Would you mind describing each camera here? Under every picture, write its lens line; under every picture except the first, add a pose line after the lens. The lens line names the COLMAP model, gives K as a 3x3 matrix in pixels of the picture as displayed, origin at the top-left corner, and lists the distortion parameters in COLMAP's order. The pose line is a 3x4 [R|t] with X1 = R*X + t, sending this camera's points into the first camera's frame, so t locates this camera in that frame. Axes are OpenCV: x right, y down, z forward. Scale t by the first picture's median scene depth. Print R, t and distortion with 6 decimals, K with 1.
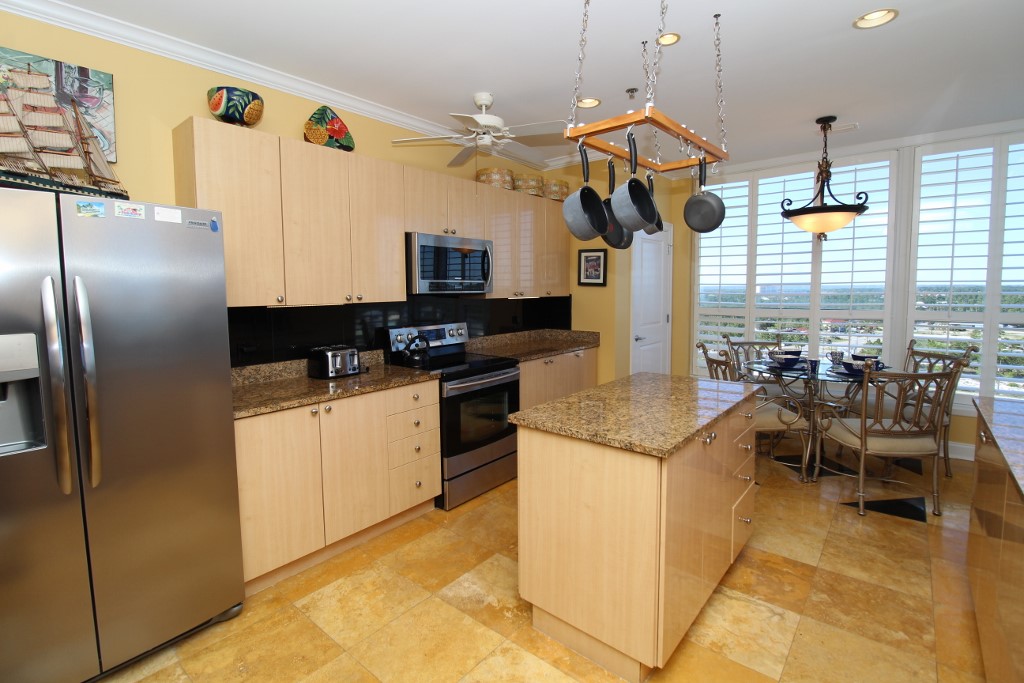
lens RADIAL K [[474.1, 0, 511.0], [0, 474.1, 323.5], [0, 0, 1]] dist [-0.001837, -0.009390]
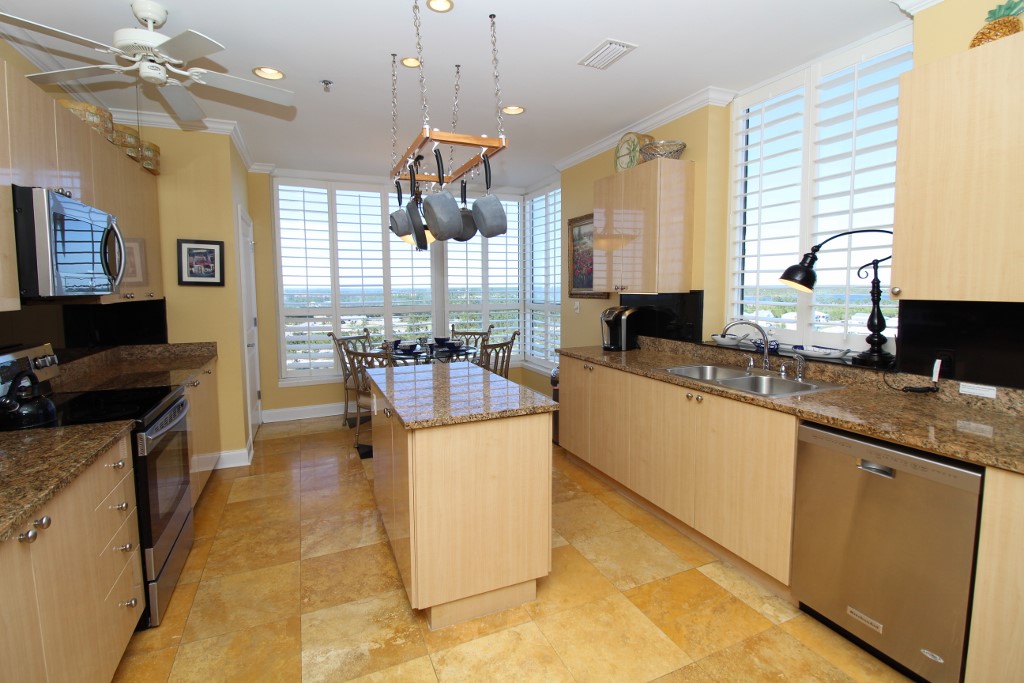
lens RADIAL K [[474.1, 0, 511.0], [0, 474.1, 323.5], [0, 0, 1]] dist [-0.001837, -0.009390]
pose [[0.440266, -0.063498, 0.895619, -0.457088], [0.069933, 0.996891, 0.036301, -0.010733], [-0.895140, 0.046651, 0.443338, 0.247813]]
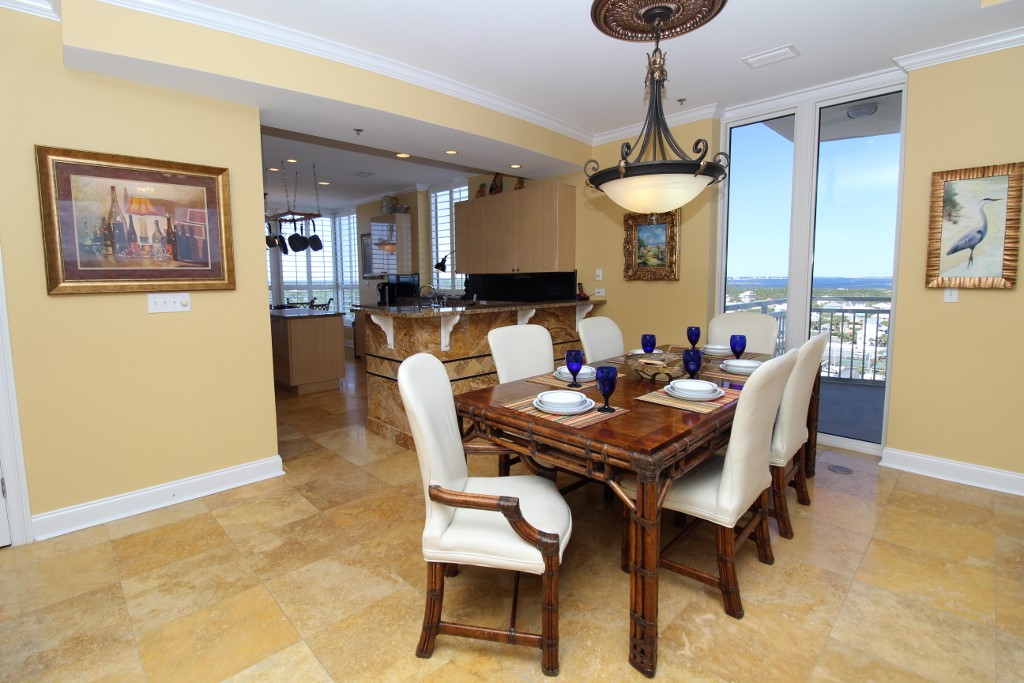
lens RADIAL K [[474.1, 0, 511.0], [0, 474.1, 323.5], [0, 0, 1]] dist [-0.001837, -0.009390]
pose [[0.096430, -0.090787, 0.991191, -1.575421], [0.085727, 0.992889, 0.082602, 0.072327], [-0.991641, 0.077006, 0.103528, -0.323672]]
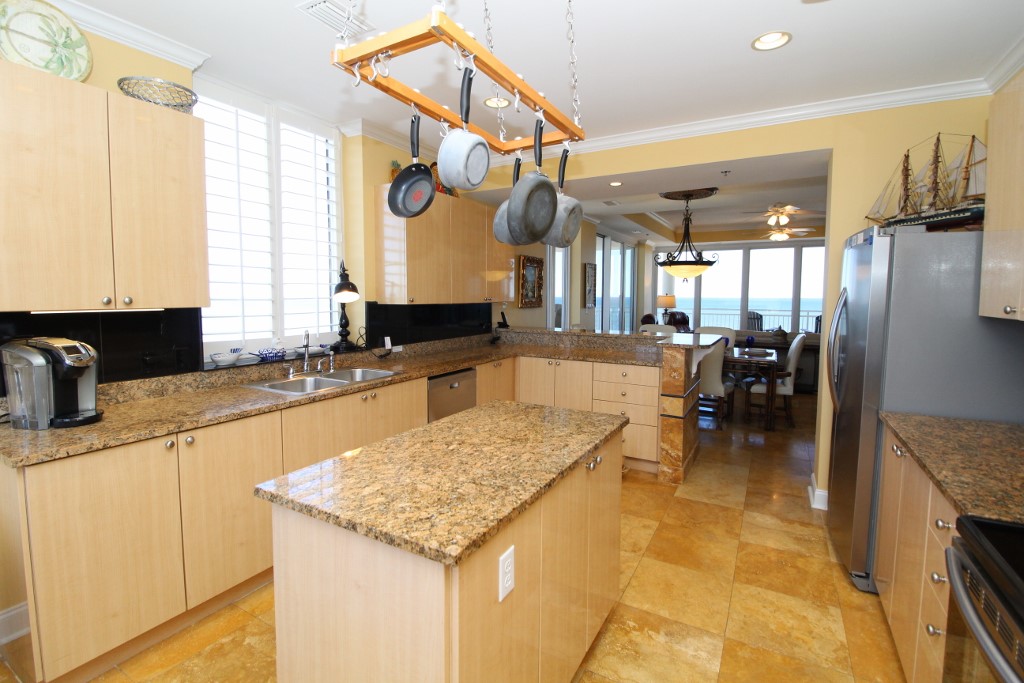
lens RADIAL K [[473.5, 0, 510.6], [0, 473.5, 316.6], [0, 0, 1]] dist [-0.010544, -0.000333]
pose [[-0.982861, 0.015863, -0.183666, 0.274872], [-0.006587, 0.992633, 0.120981, -0.094619], [0.184232, 0.120117, -0.975516, 1.219123]]
